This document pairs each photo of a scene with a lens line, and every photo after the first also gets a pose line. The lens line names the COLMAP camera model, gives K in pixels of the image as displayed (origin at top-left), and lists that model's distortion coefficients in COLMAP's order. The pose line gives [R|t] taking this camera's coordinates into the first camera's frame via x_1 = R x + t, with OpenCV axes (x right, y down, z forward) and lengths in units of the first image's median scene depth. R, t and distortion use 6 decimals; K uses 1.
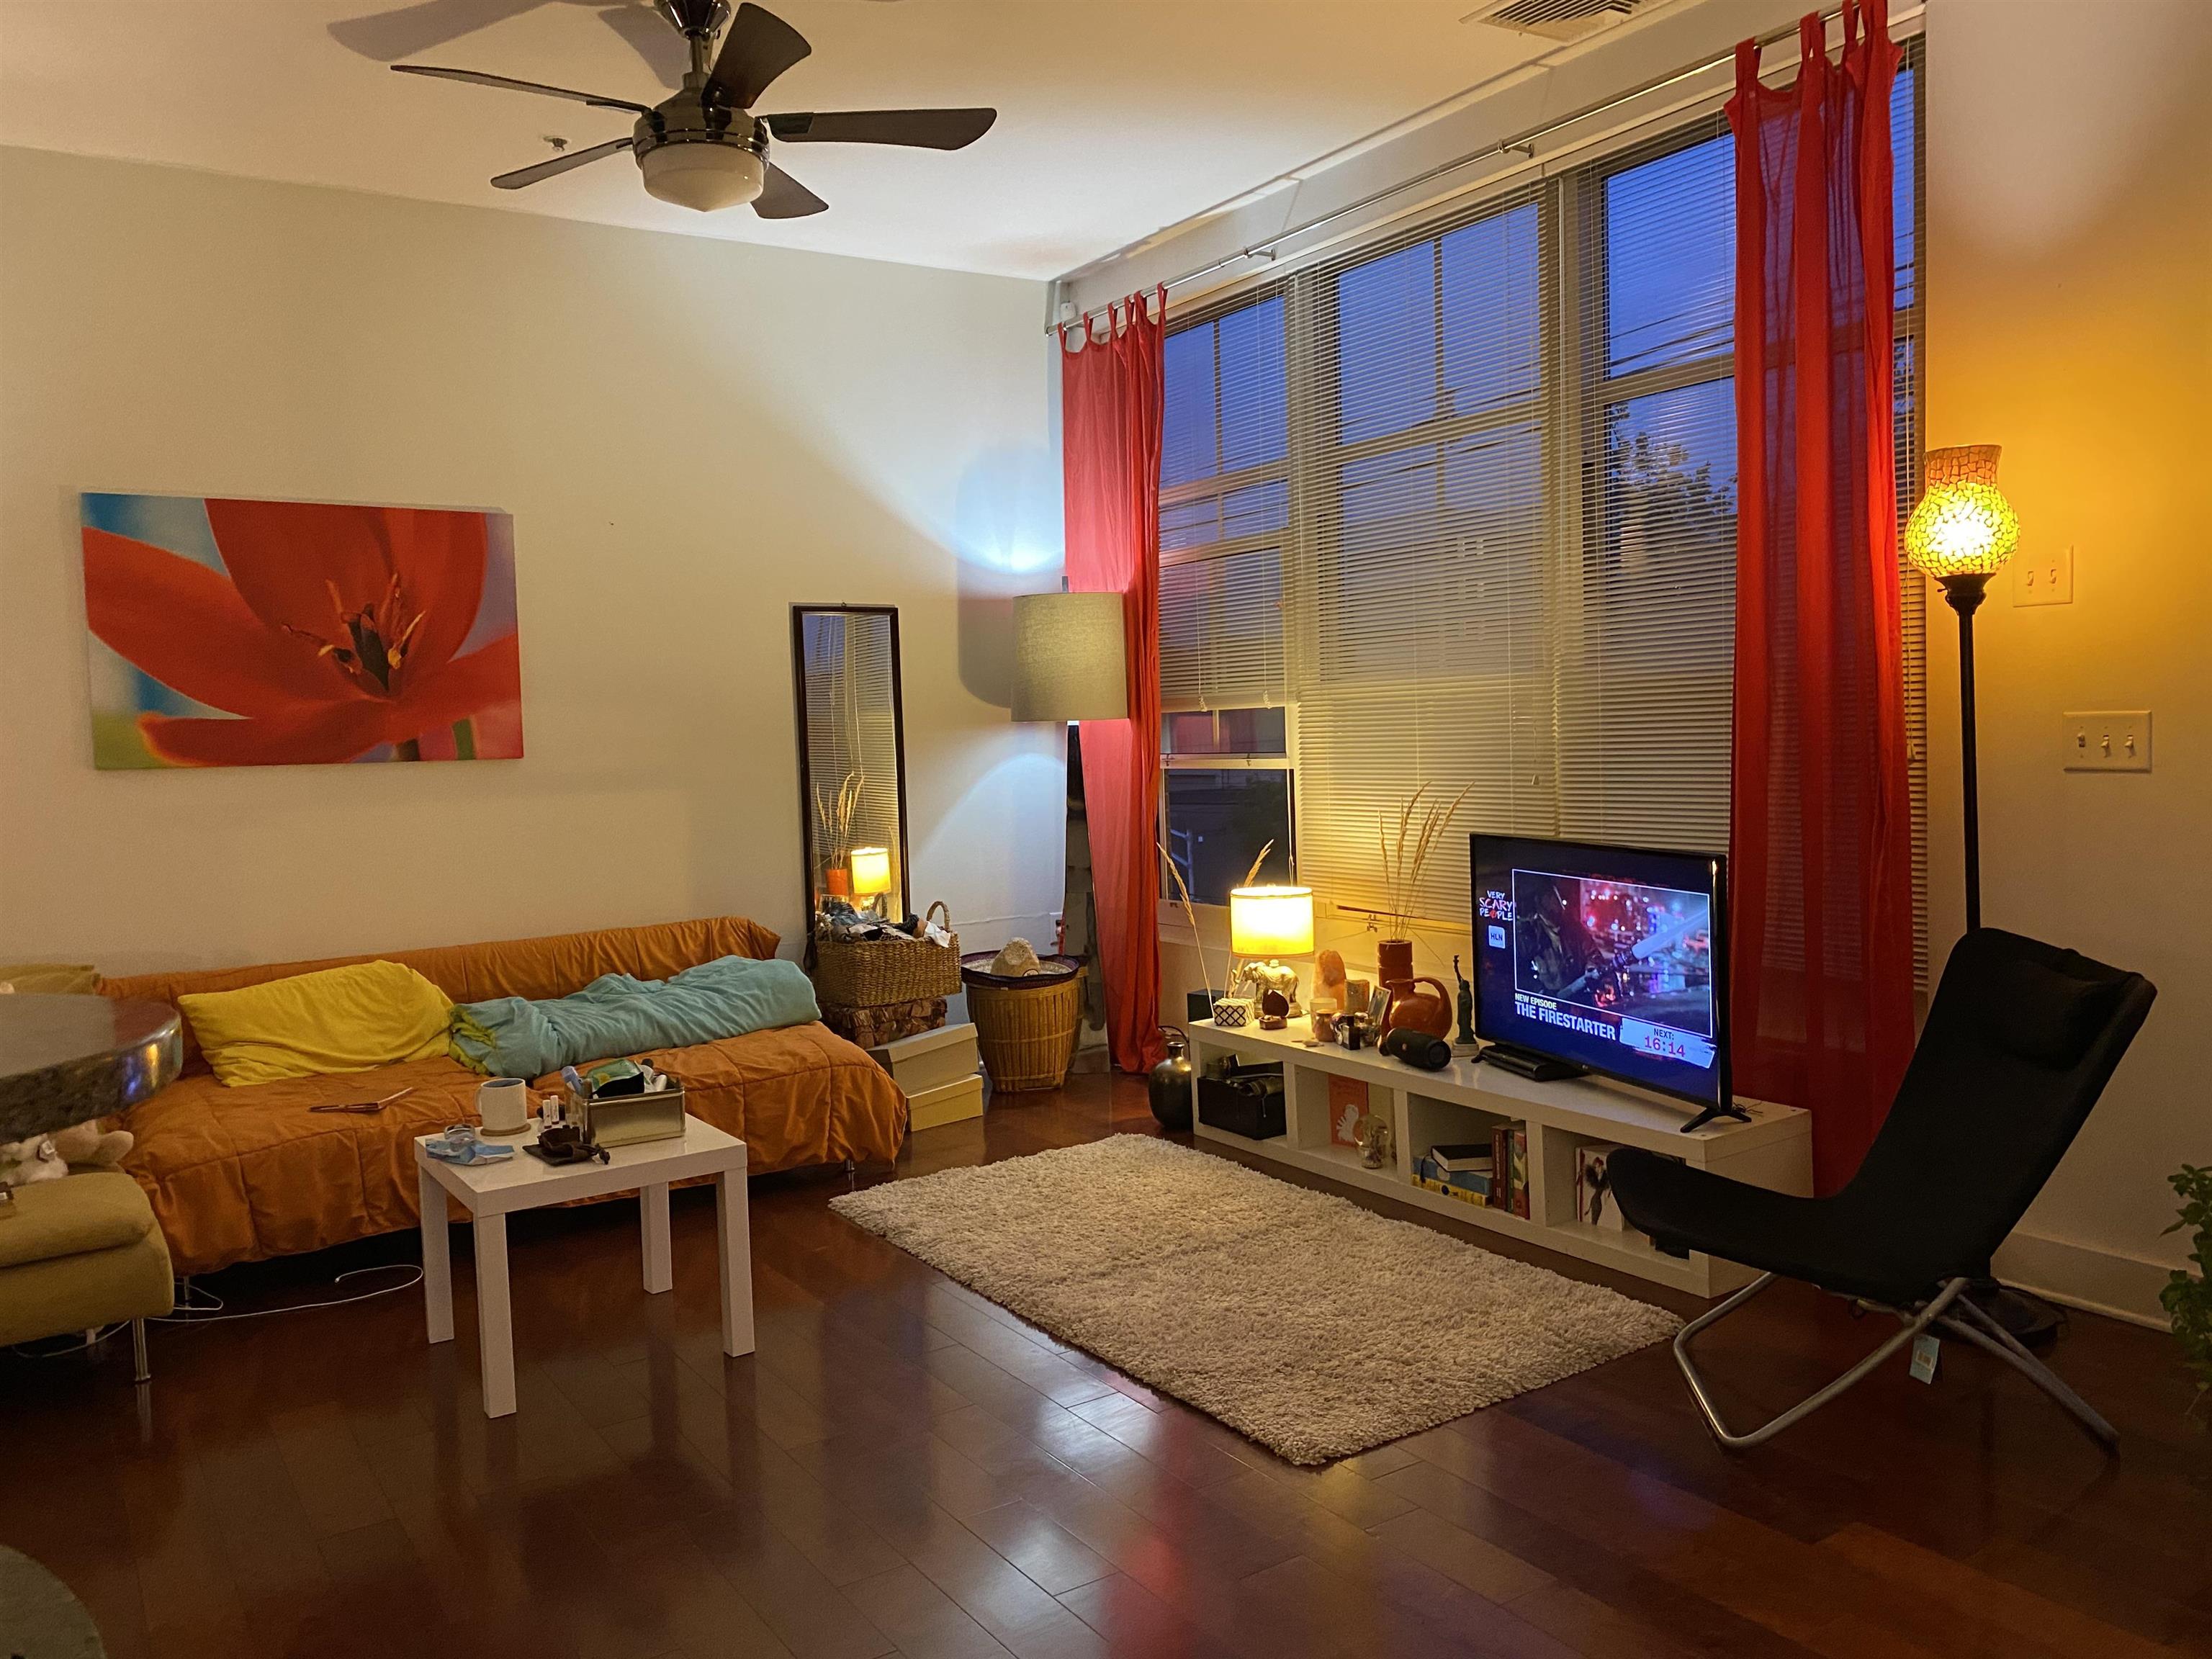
lens RADIAL K [[1677.7, 0, 1072.8], [0, 1677.7, 849.5], [0, 0, 1]] dist [0.011486, 0.002237]
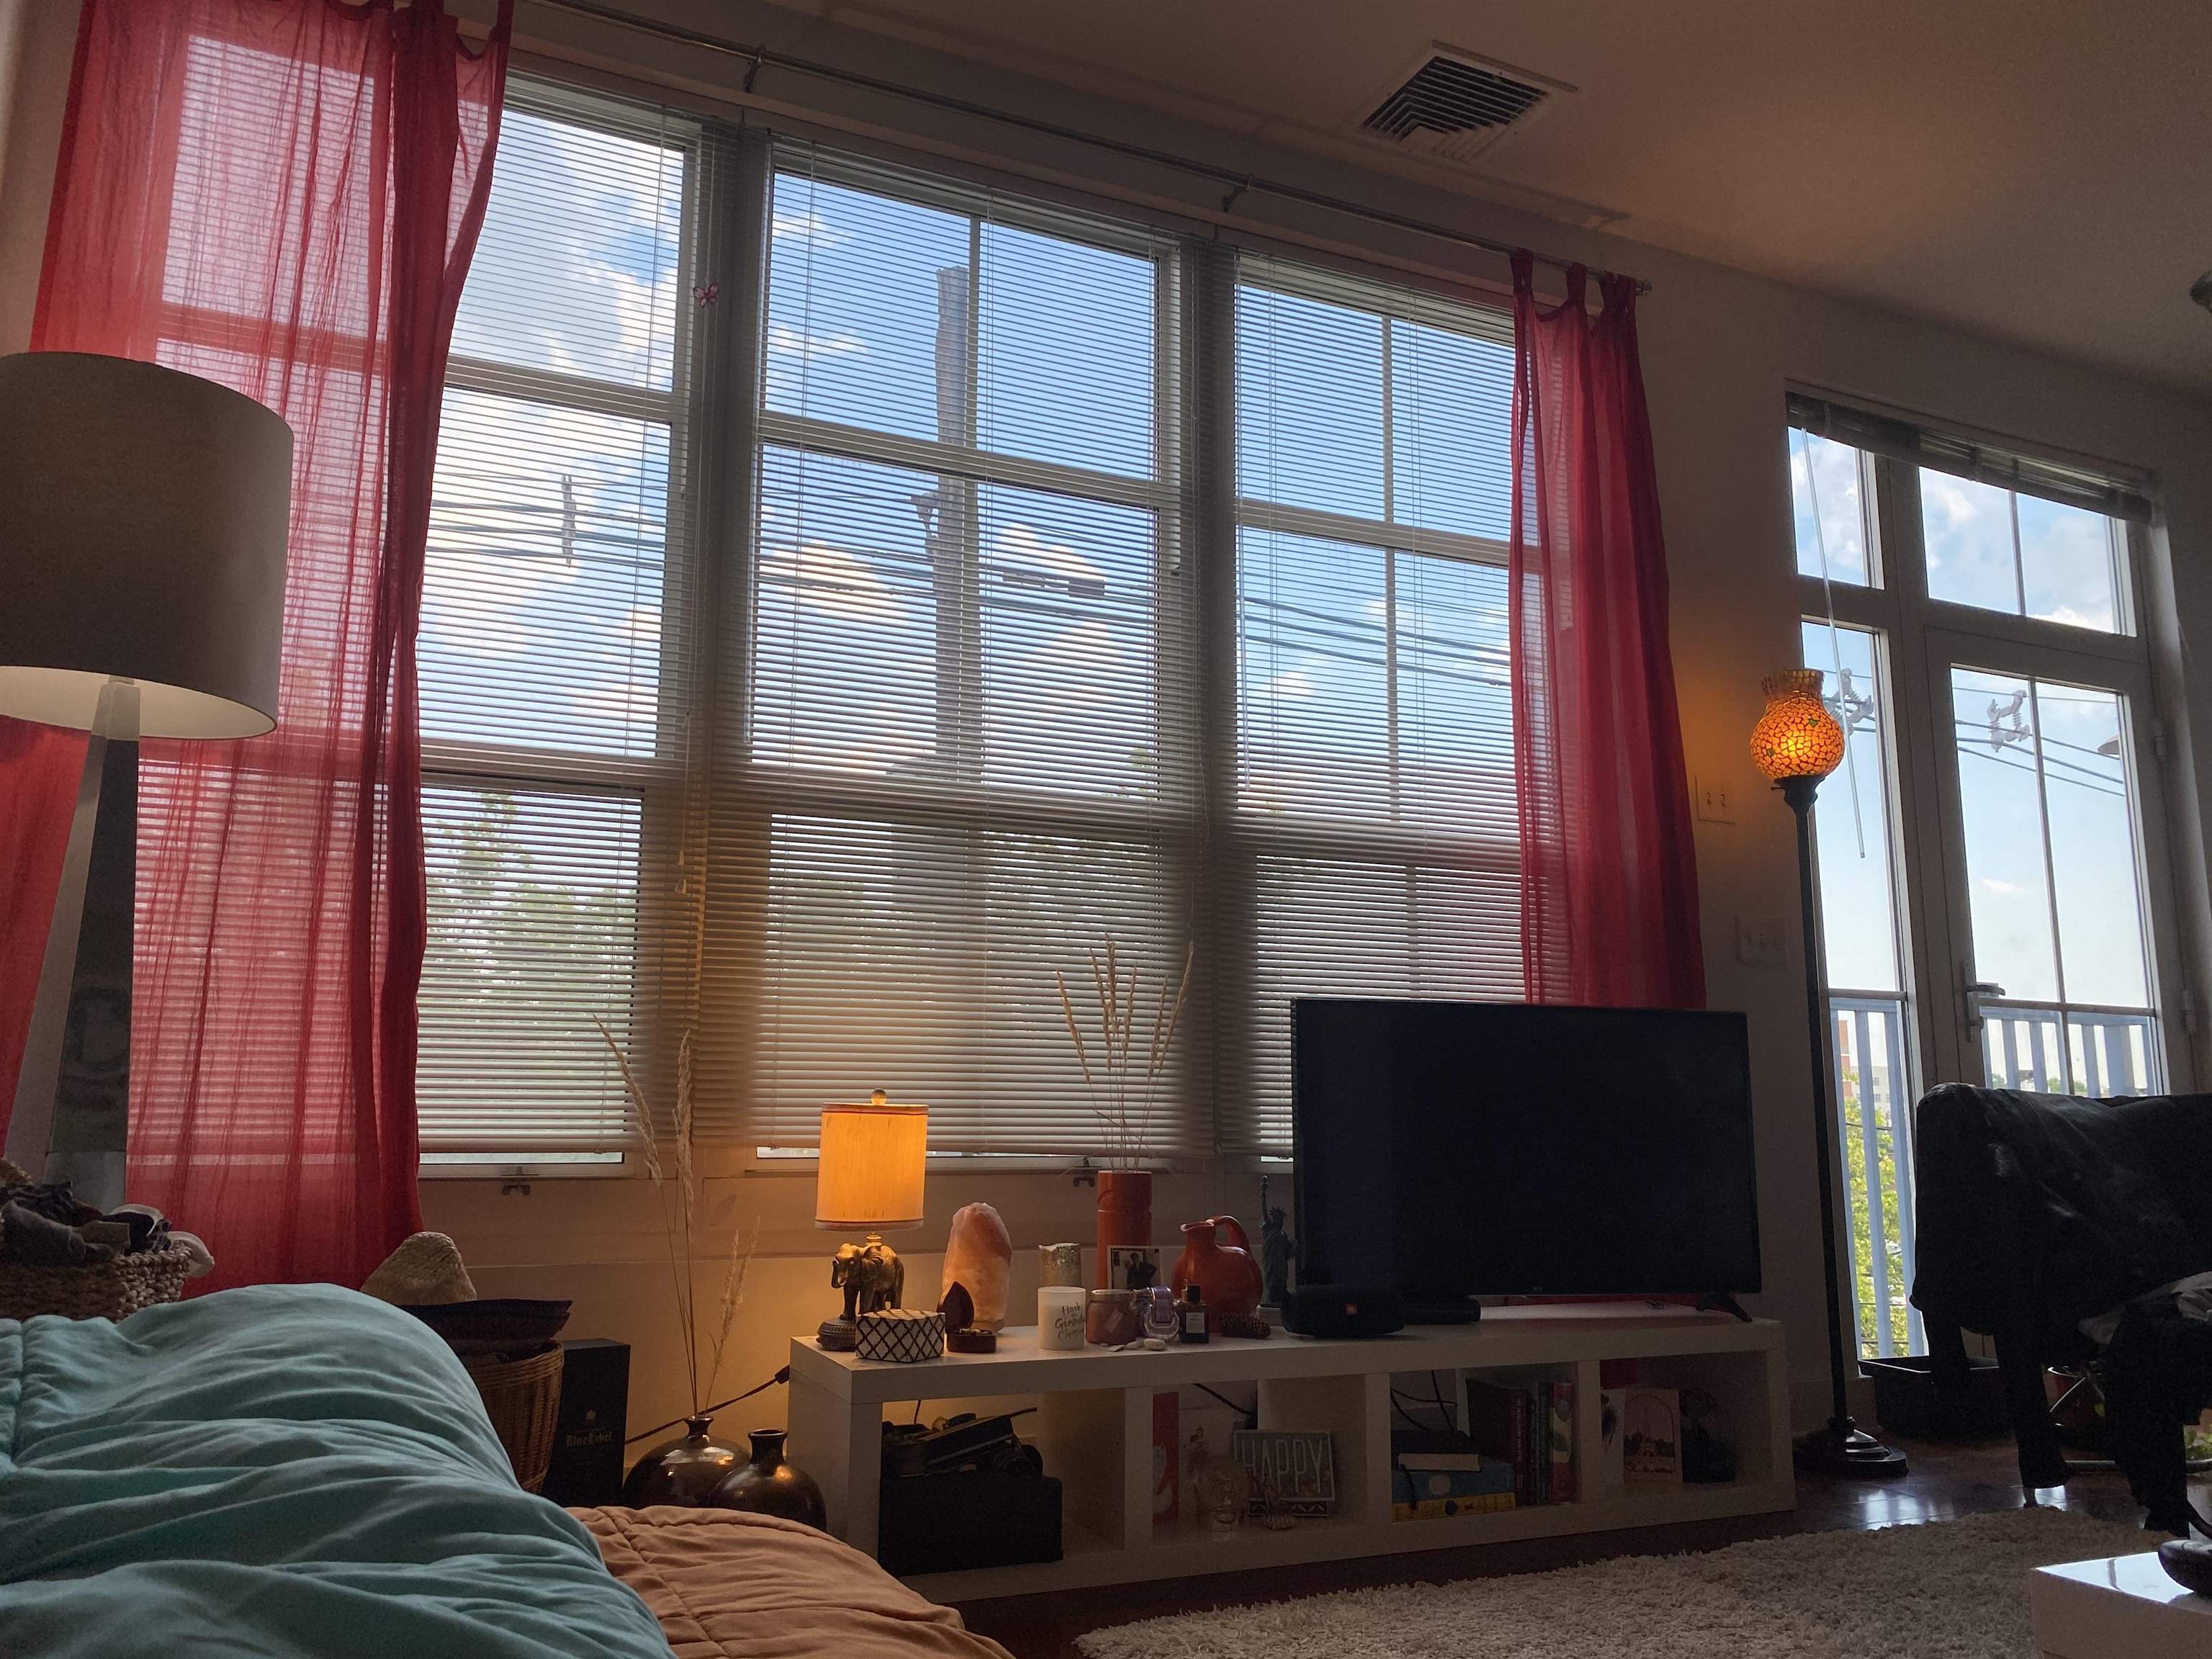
lens RADIAL K [[1677.7, 0, 1072.8], [0, 1677.7, 849.5], [0, 0, 1]] dist [0.011486, 0.002237]
pose [[0.151363, 0.195428, 0.968967, -0.500087], [0.057611, 0.976851, -0.206018, 0.071142], [-0.986798, 0.087007, 0.136601, 1.004022]]
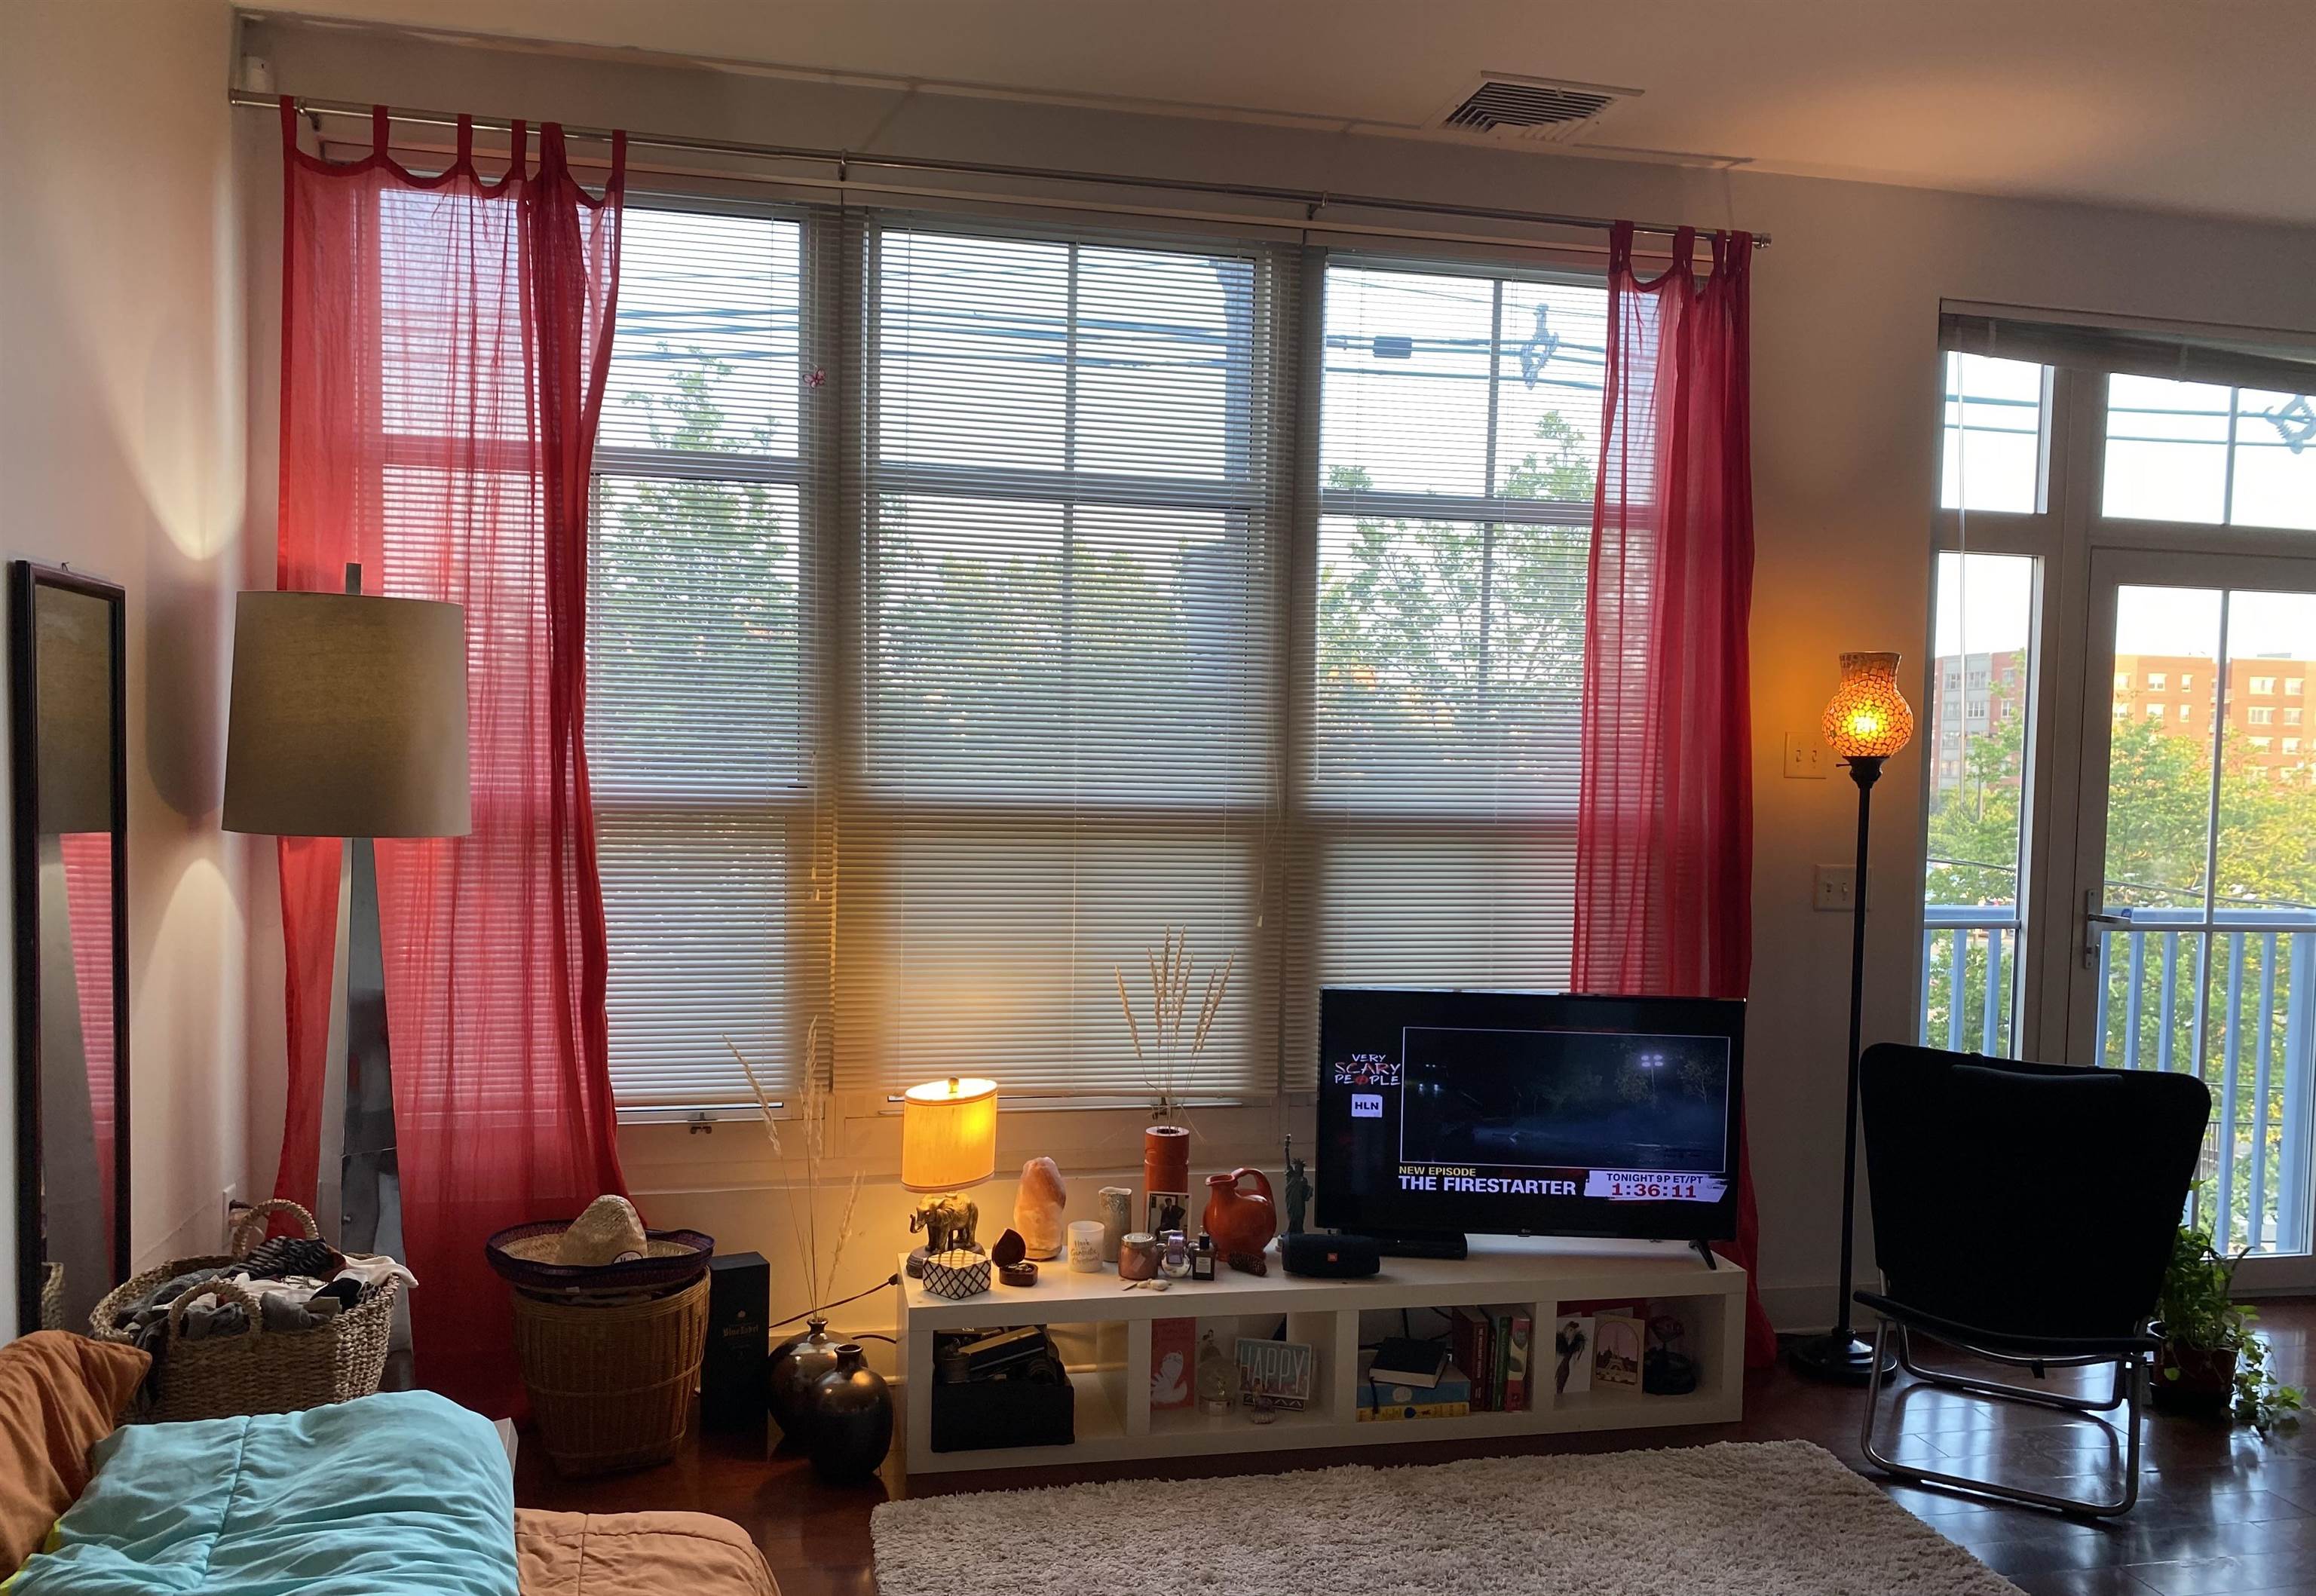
lens RADIAL K [[1790.1, 0, 1178.5], [0, 1790.1, 845.9], [0, 0, 1]] dist [0.080468, -0.111659]
pose [[0.344049, -0.011138, 0.938885, -0.655587], [0.036823, 0.999320, -0.001639, -0.085132], [-0.938229, 0.035137, 0.344226, 0.761202]]
